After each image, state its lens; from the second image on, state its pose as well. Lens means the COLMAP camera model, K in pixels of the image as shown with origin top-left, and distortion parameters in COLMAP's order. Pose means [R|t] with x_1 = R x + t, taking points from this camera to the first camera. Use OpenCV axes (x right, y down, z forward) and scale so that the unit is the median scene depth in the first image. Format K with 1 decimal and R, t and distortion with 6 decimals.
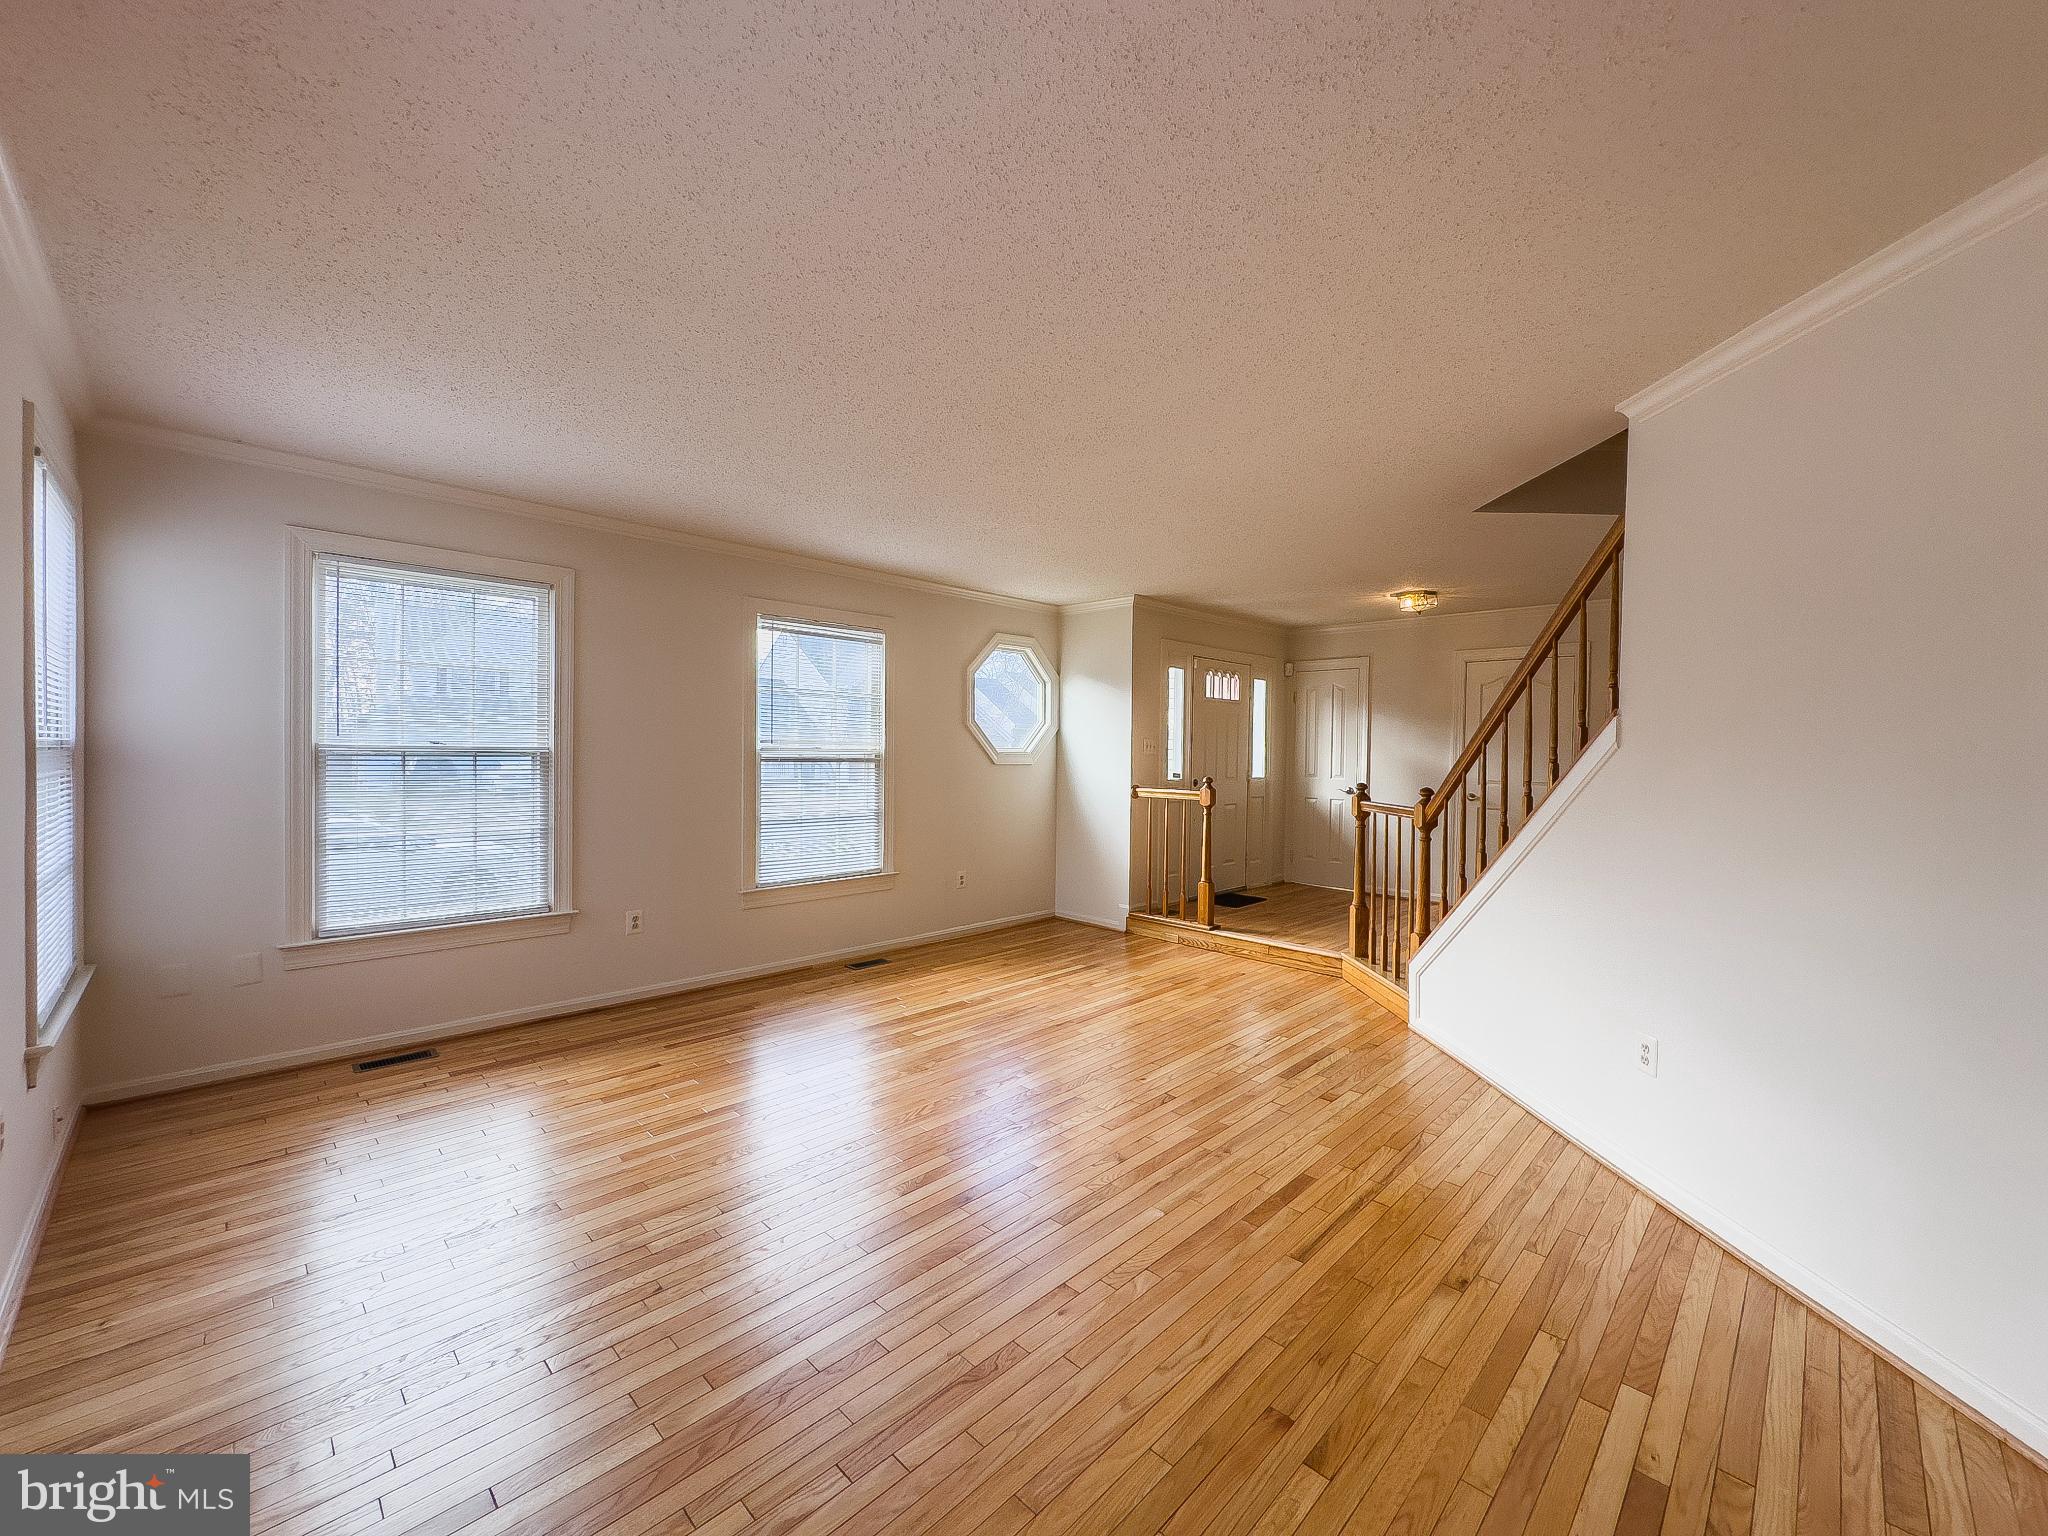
lens RADIAL K [[819.8, 0, 1023.8], [0, 819.8, 767.9], [0, 0, 1]] dist [-0.002646, 0.000587]
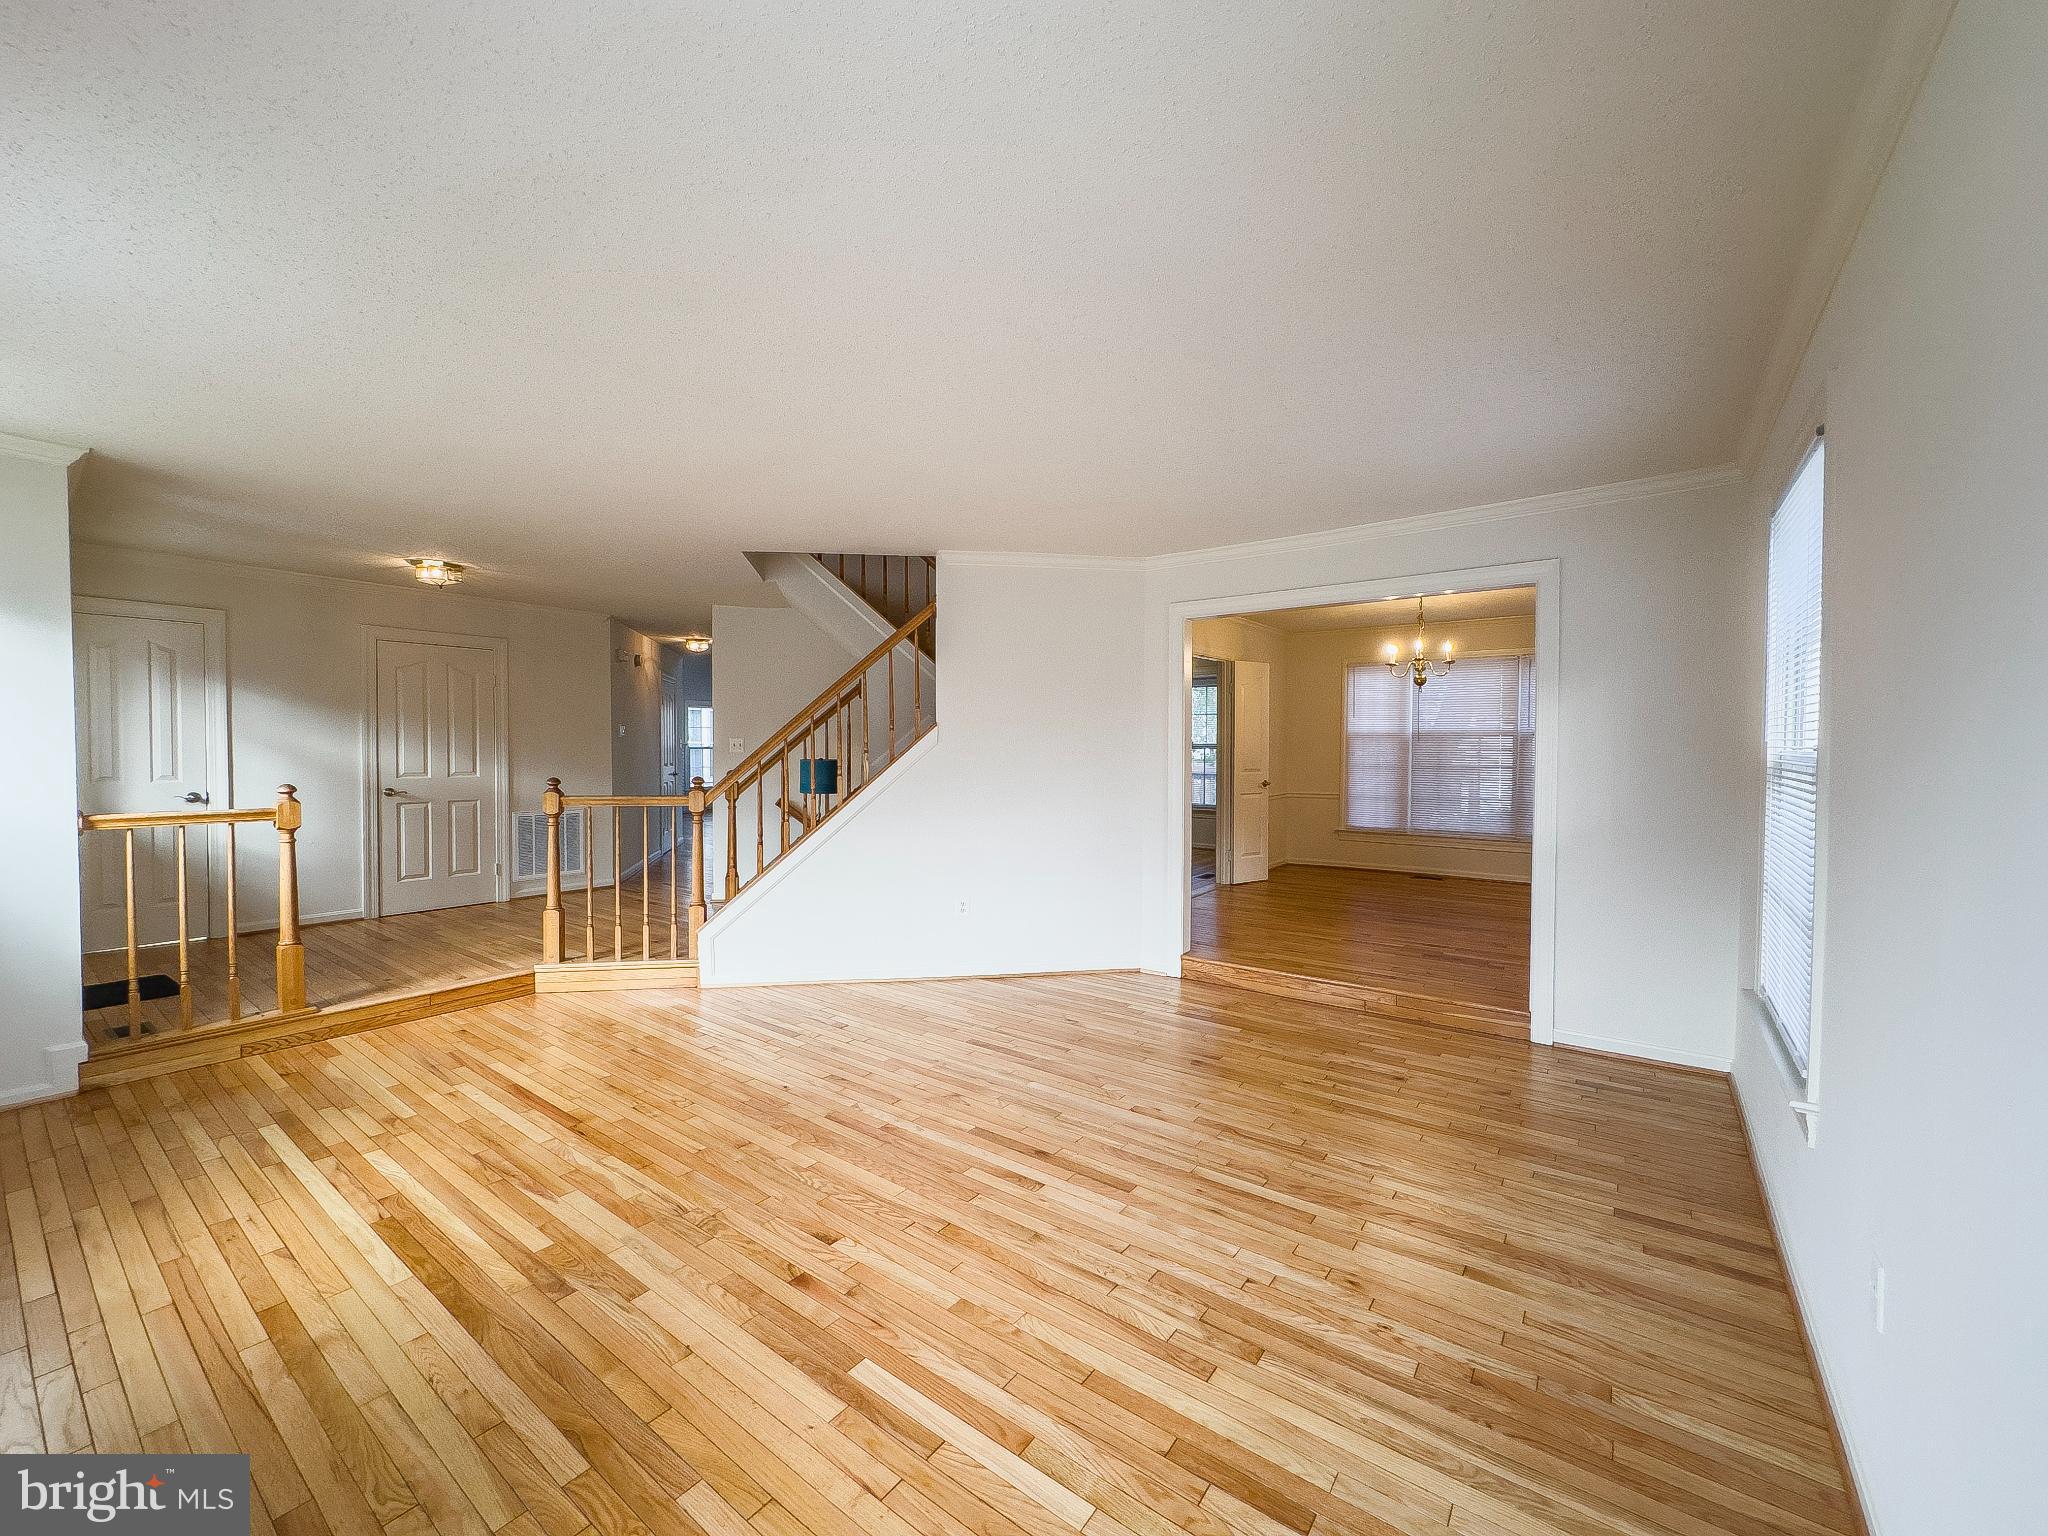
lens RADIAL K [[819.8, 0, 1023.2], [0, 819.8, 760.0], [0, 0, 1]] dist [-0.002646, 0.000587]
pose [[-0.140997, -0.029816, 0.989561, -0.582255], [0.014561, 0.999376, 0.032186, -0.024297], [-0.989903, 0.018947, -0.140475, 0.585259]]
